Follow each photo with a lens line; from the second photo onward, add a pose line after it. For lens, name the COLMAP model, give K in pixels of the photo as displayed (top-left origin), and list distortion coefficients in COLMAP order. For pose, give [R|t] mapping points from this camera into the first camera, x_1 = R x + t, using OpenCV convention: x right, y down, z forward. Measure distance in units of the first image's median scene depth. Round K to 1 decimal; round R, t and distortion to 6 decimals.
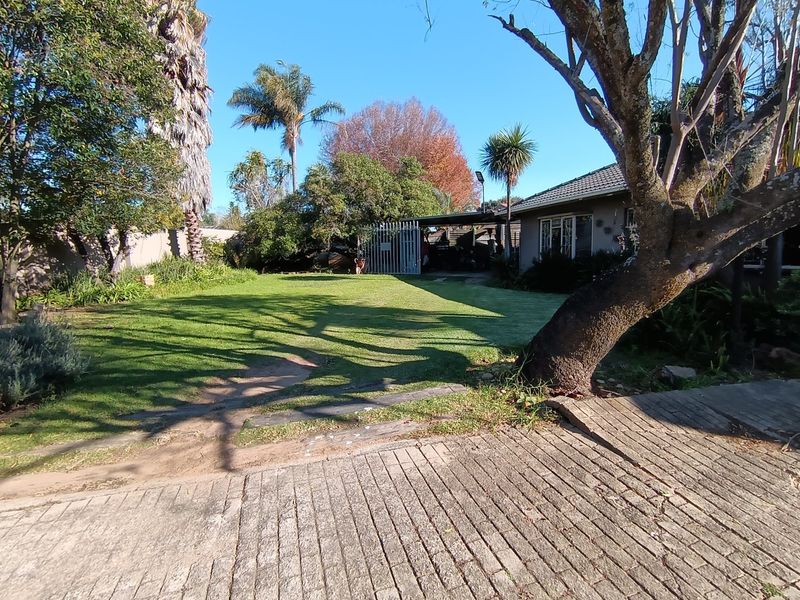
lens RADIAL K [[378.5, 0, 401.2], [0, 378.5, 295.7], [0, 0, 1]] dist [0.001138, 0.000027]
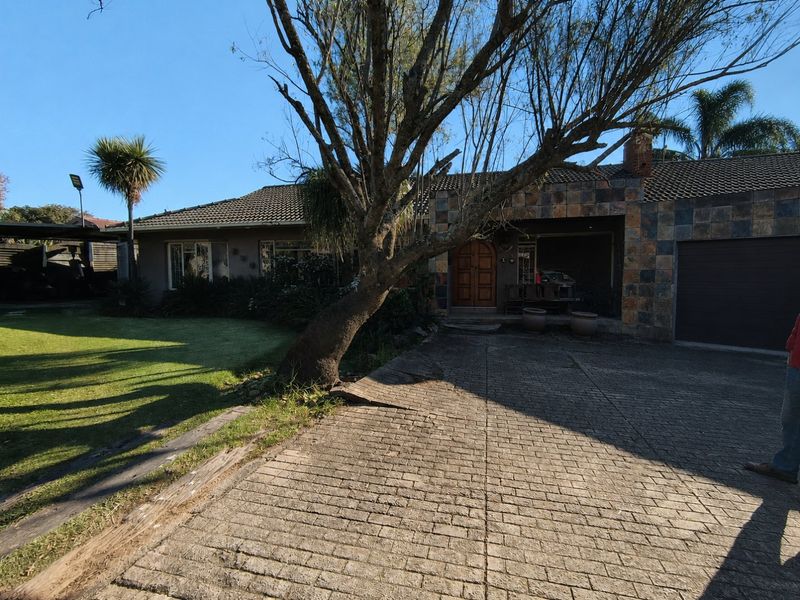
lens RADIAL K [[378.5, 0, 401.2], [0, 378.5, 295.7], [0, 0, 1]] dist [0.001138, 0.000027]
pose [[0.525175, -0.026580, 0.850579, -0.476502], [0.083736, 0.996276, -0.020568, -0.002140], [-0.846864, 0.082026, 0.525445, 0.079397]]
